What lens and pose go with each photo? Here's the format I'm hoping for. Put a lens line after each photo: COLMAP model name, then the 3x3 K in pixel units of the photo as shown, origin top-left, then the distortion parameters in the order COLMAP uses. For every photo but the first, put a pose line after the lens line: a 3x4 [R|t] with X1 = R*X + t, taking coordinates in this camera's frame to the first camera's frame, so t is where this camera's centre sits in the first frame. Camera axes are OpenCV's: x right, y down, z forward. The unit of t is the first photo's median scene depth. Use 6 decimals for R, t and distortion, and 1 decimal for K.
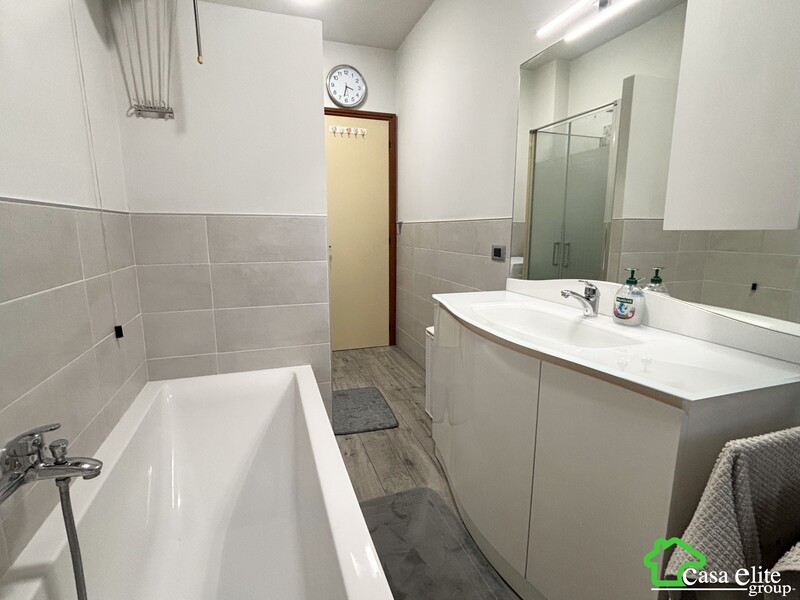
lens RADIAL K [[398.4, 0, 393.9], [0, 398.4, 296.4], [0, 0, 1]] dist [0.003885, 0.000891]
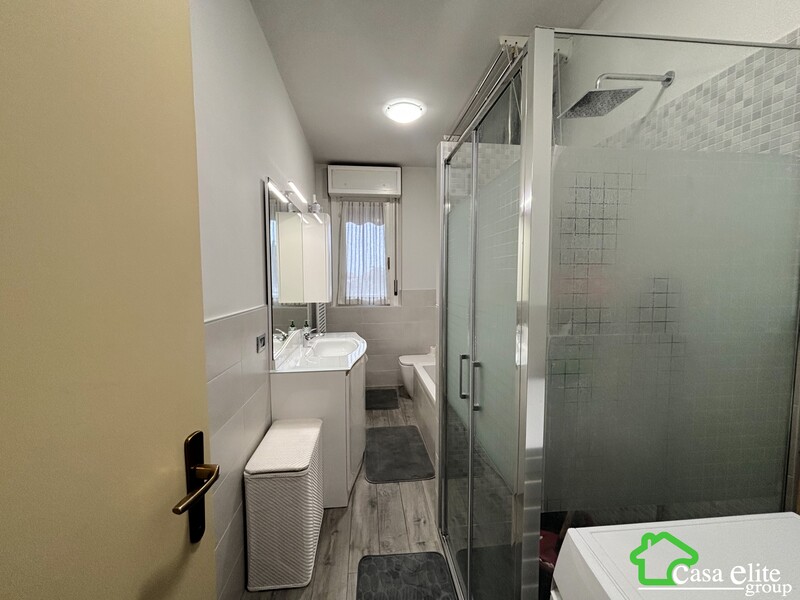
lens RADIAL K [[322.6, 0, 400.0], [0, 322.6, 300.0], [0, 0, 1]] dist [-0.002554, 0.004039]
pose [[-0.977502, -0.009476, 0.210712, -0.241651], [0.040345, 0.972145, 0.230881, -0.400558], [-0.207030, 0.234188, -0.949892, 1.761755]]
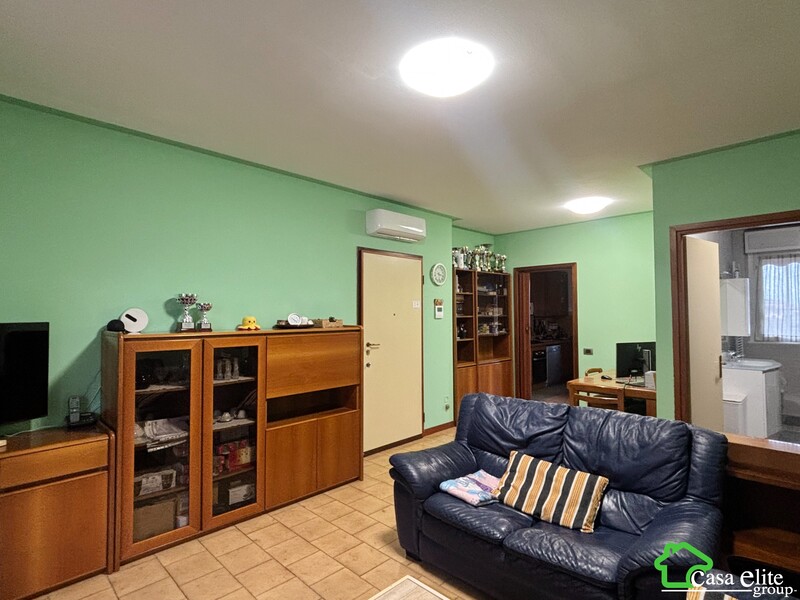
lens RADIAL K [[417.4, 0, 414.7], [0, 417.4, 300.0], [0, 0, 1]] dist [0.025579, -0.000578]
pose [[-0.476438, 0.028223, 0.878755, -1.044935], [0.152577, 0.986973, 0.051025, -0.786076], [-0.865868, 0.158388, -0.474538, 3.654083]]
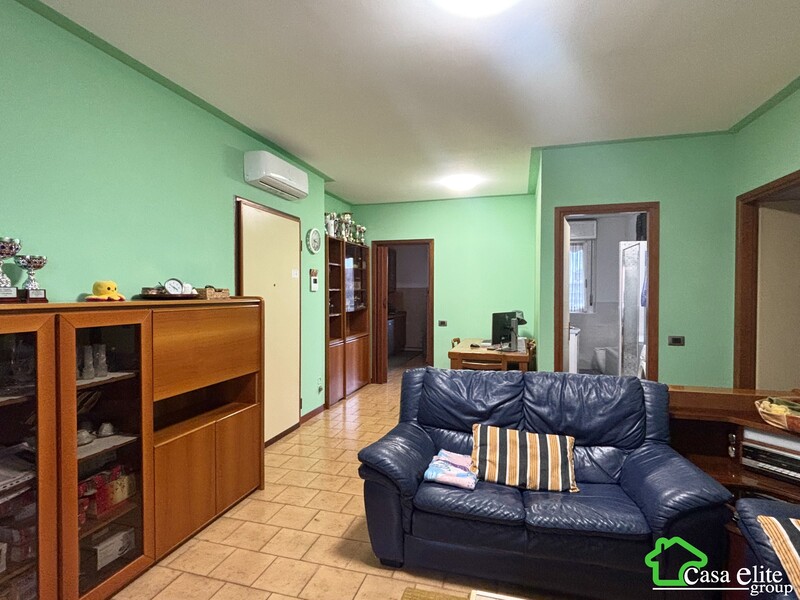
lens RADIAL K [[416.7, 0, 400.0], [0, 416.7, 300.0], [0, 0, 1]] dist [0.027388, -0.000418]
pose [[-0.824609, -0.011288, 0.565590, -0.517604], [0.095515, 0.982669, 0.158869, -0.788565], [-0.557581, 0.185028, -0.809239, 3.913541]]
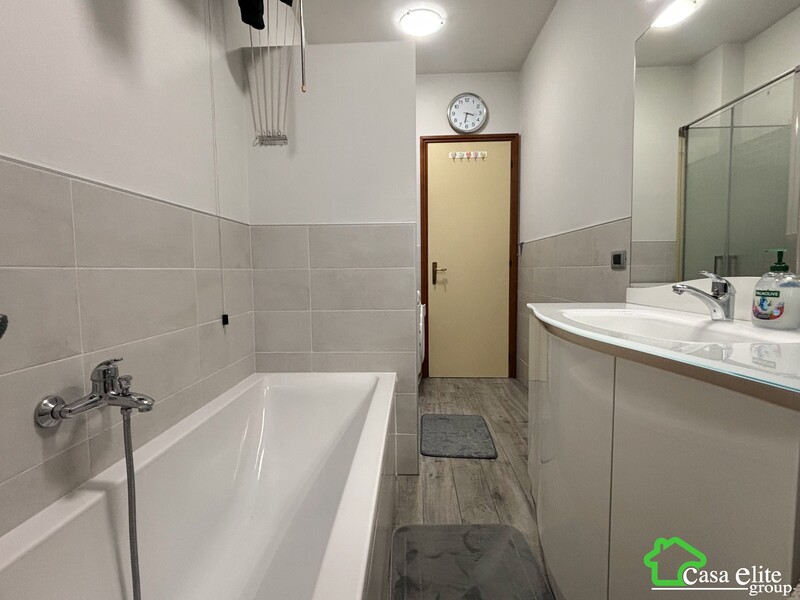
lens RADIAL K [[403.4, 0, 395.6], [0, 403.4, 299.2], [0, 0, 1]] dist [0.003609, 0.001299]
pose [[0.933628, 0.013662, -0.357983, 0.138987], [-0.050450, 0.994328, -0.093629, 0.080906], [0.354673, 0.105475, 0.929022, 0.051843]]
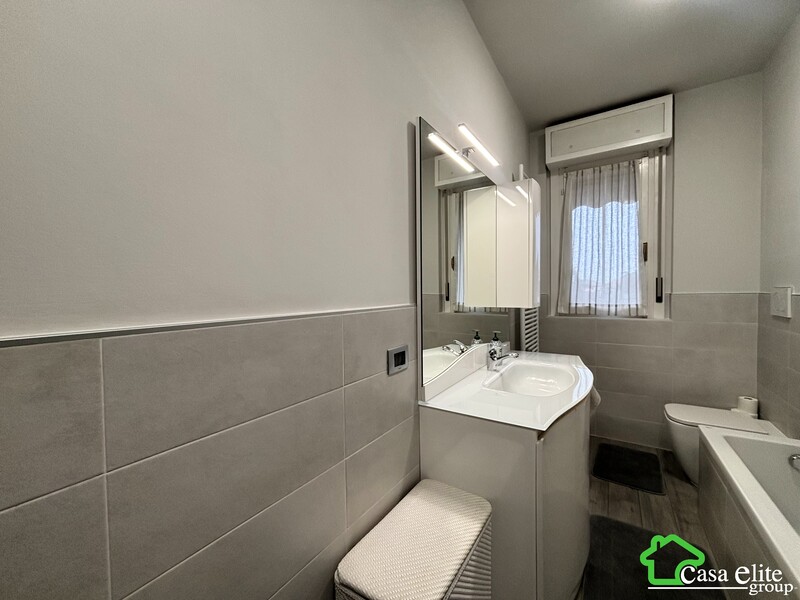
lens RADIAL K [[322.6, 0, 400.0], [0, 322.6, 300.0], [0, 0, 1]] dist [-0.002554, 0.004039]
pose [[-0.619140, -0.011105, 0.785202, -0.152448], [0.148835, 0.980117, 0.131220, -0.288034], [-0.771047, 0.198109, -0.605177, 1.381913]]
